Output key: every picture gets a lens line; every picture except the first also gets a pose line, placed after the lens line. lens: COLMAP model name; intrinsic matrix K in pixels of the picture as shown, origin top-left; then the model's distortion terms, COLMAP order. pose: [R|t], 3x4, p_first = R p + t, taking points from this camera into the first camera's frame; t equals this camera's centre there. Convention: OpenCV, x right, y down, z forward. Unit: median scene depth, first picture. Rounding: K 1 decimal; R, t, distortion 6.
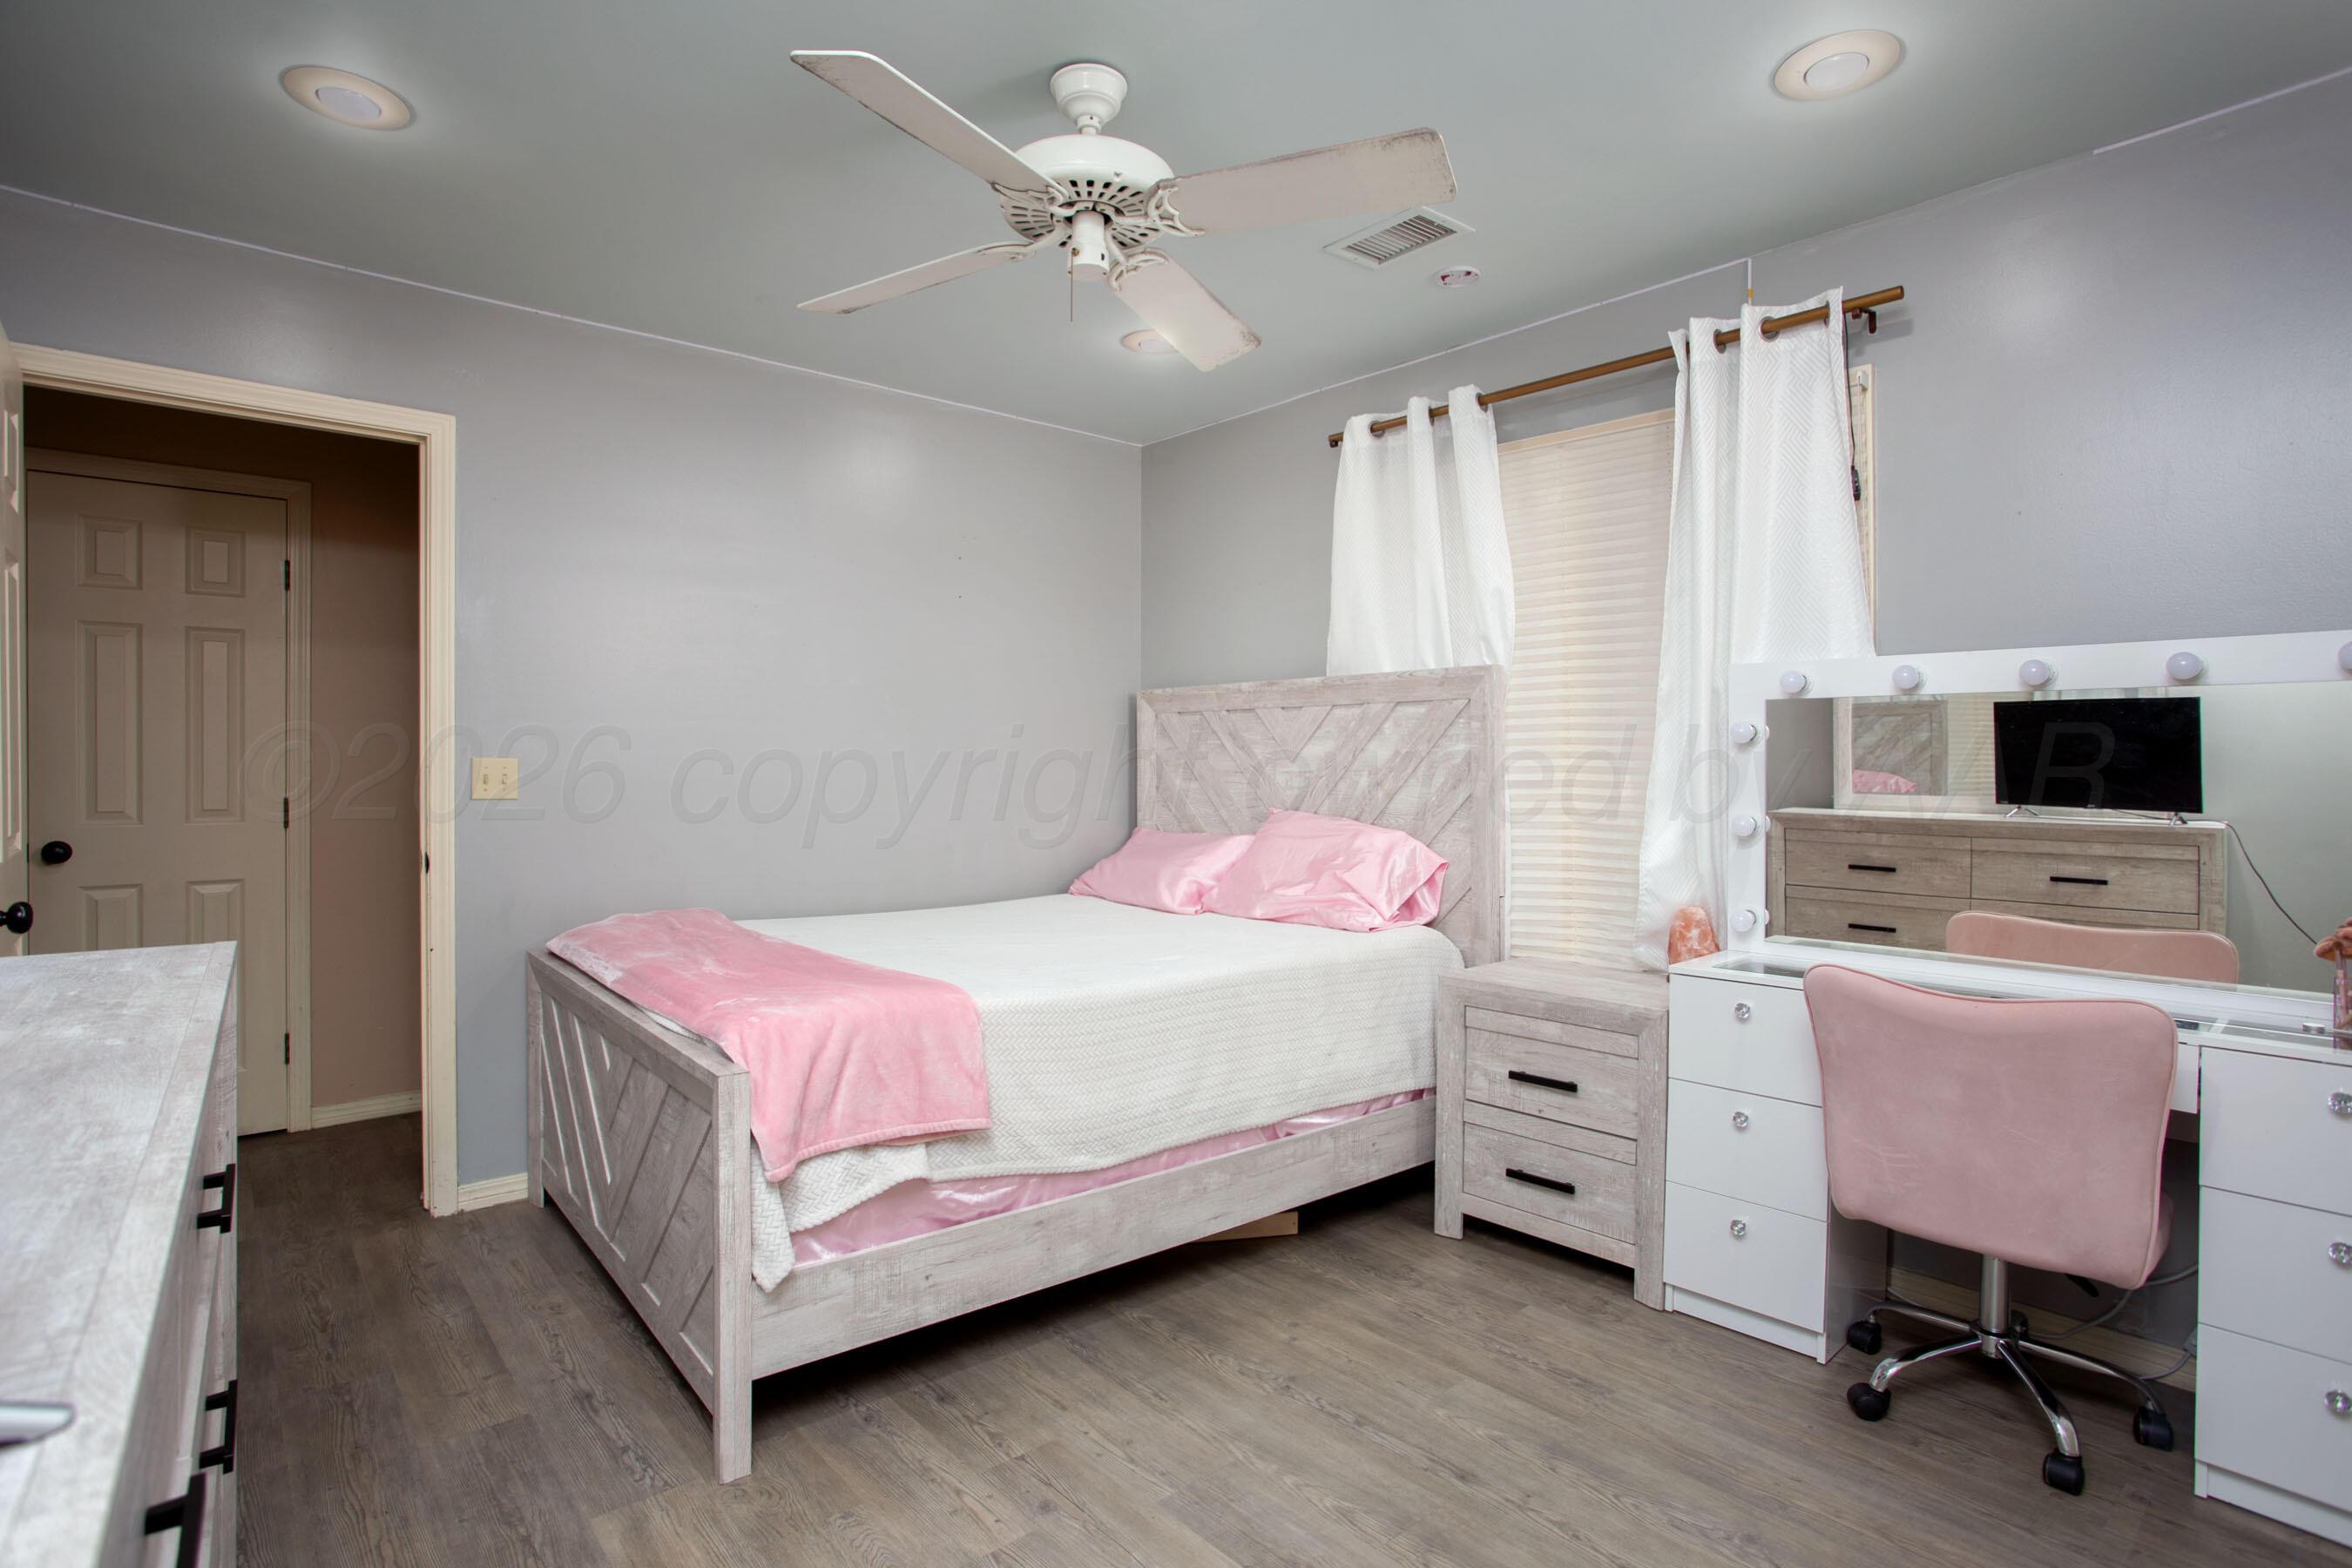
lens RADIAL K [[1190.3, 0, 1198.0], [0, 1190.3, 775.6], [0, 0, 1]] dist [-0.075879, 0.037160]
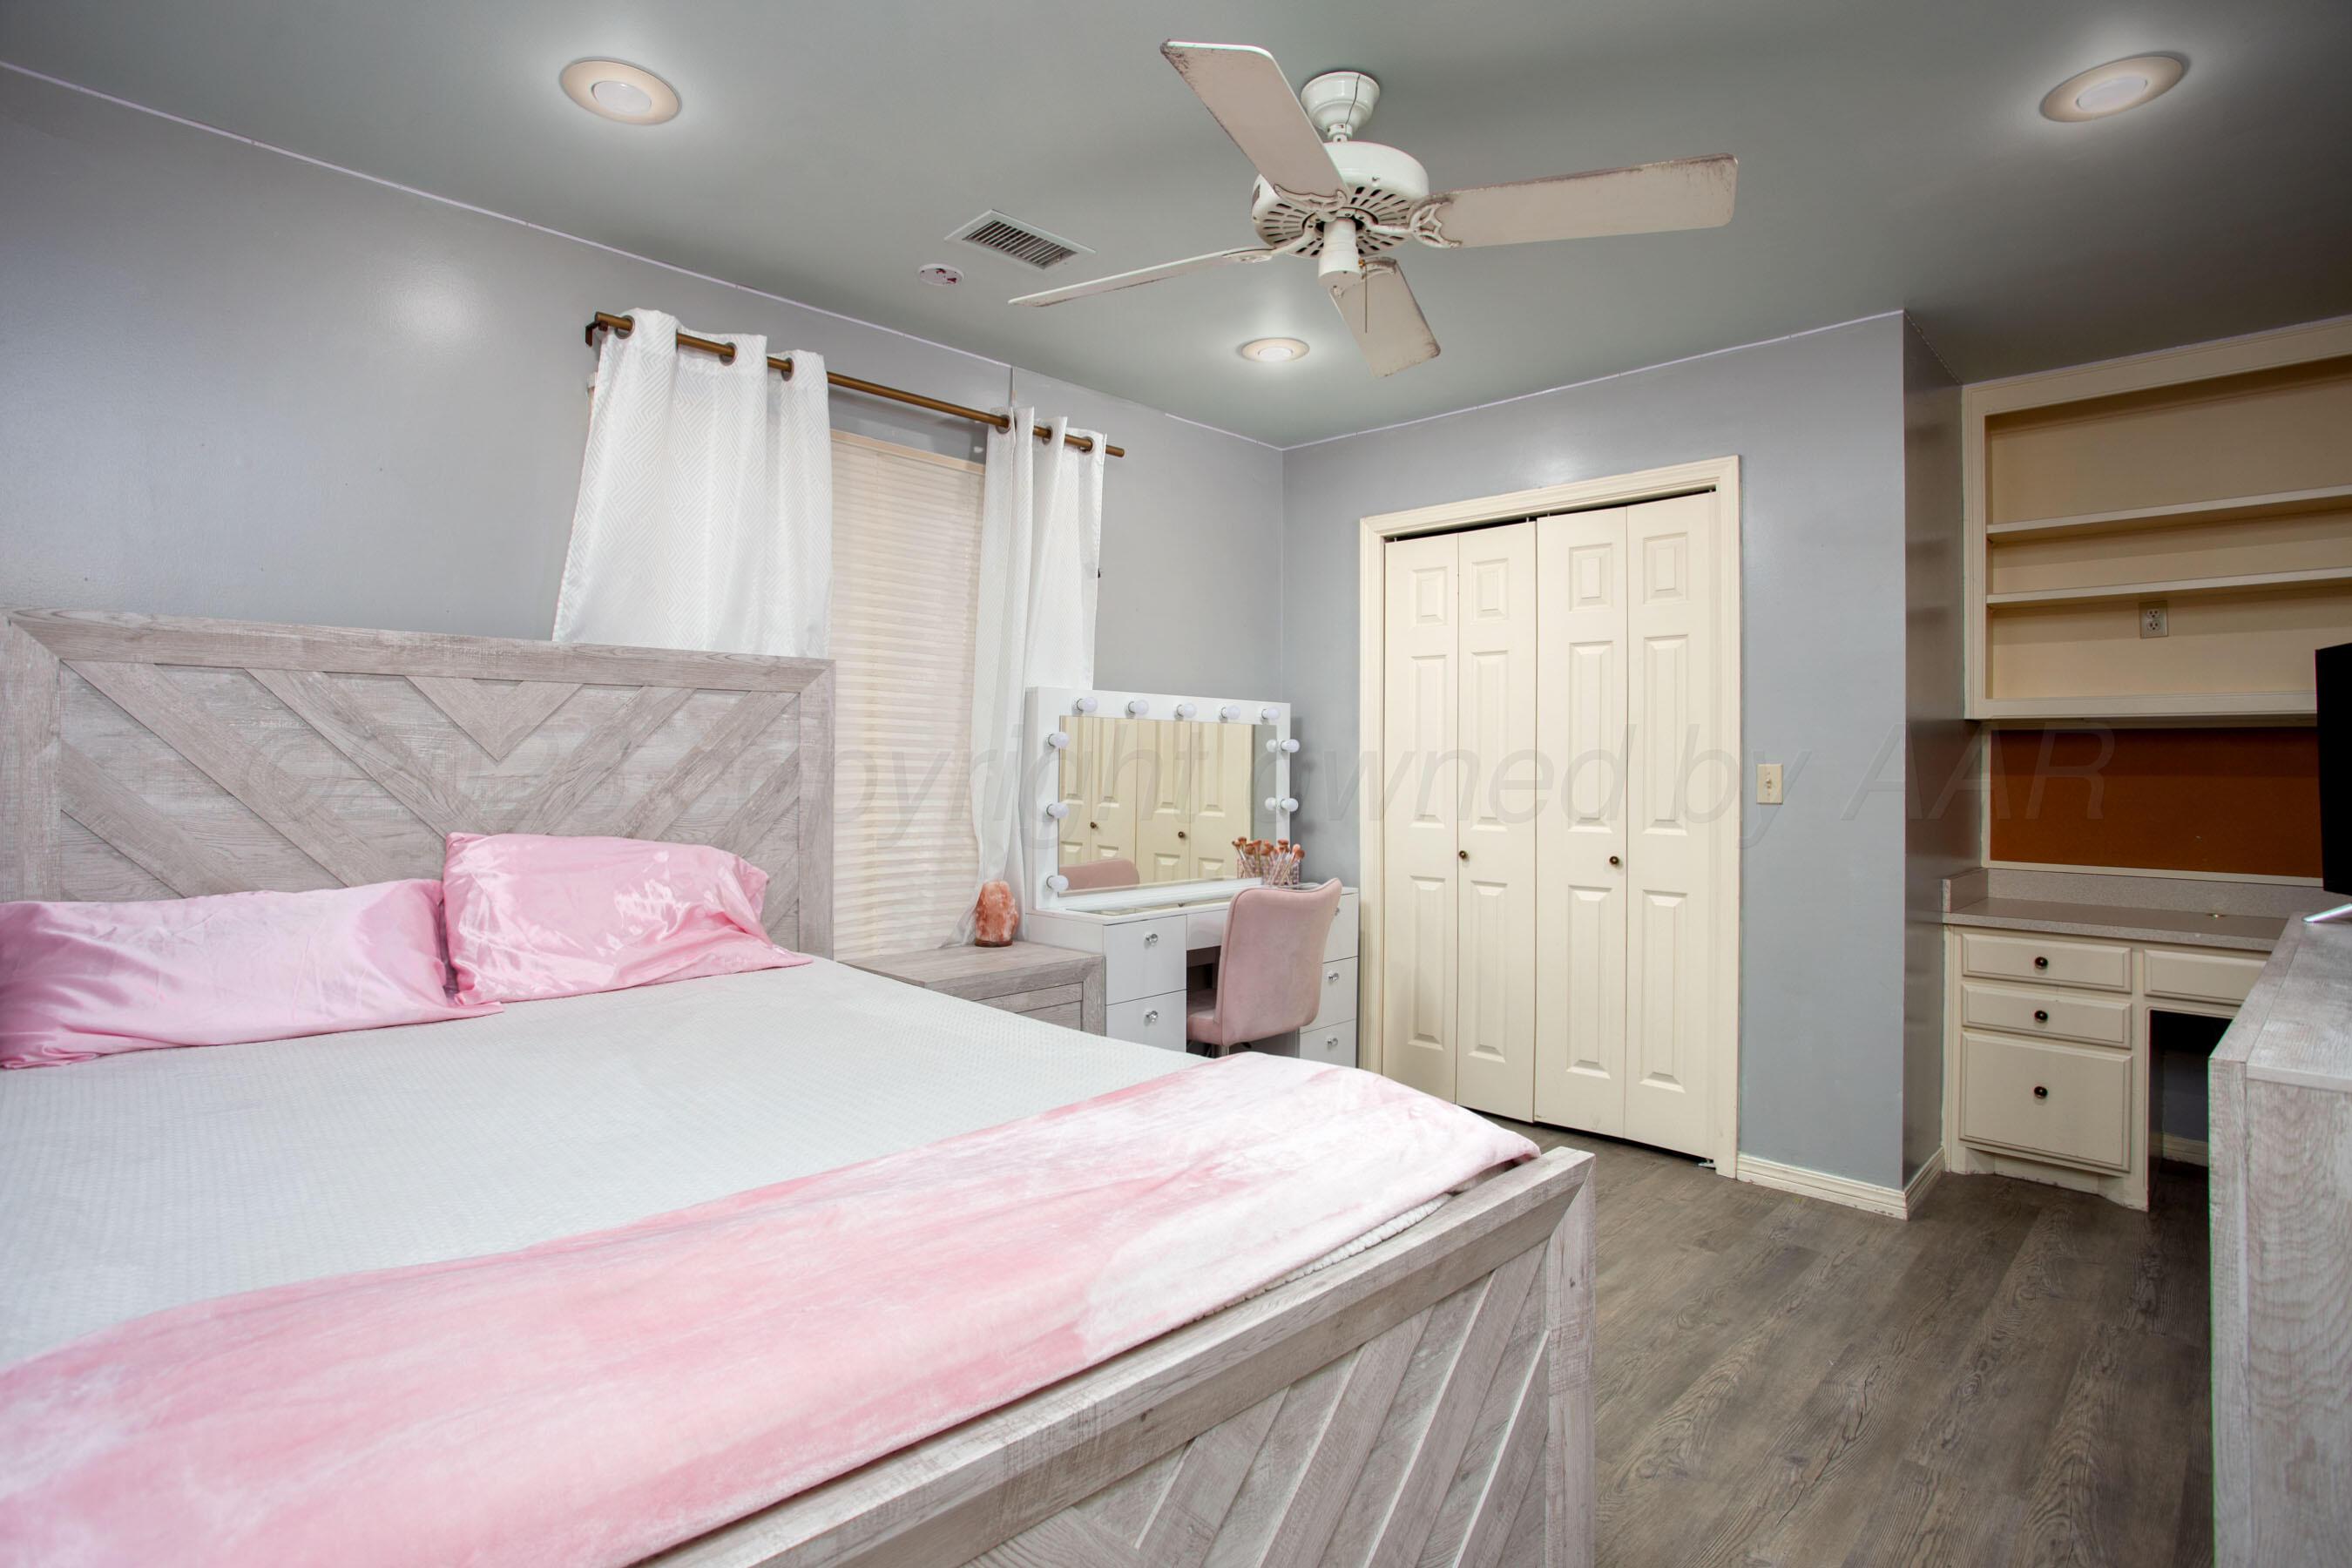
lens RADIAL K [[1190.3, 0, 1198.0], [0, 1190.3, 775.6], [0, 0, 1]] dist [-0.075879, 0.037160]
pose [[-0.087604, -0.015661, 0.996032, -0.671272], [0.003718, 0.999864, 0.016048, -0.013947], [-0.996148, 0.005109, -0.087534, 0.735267]]
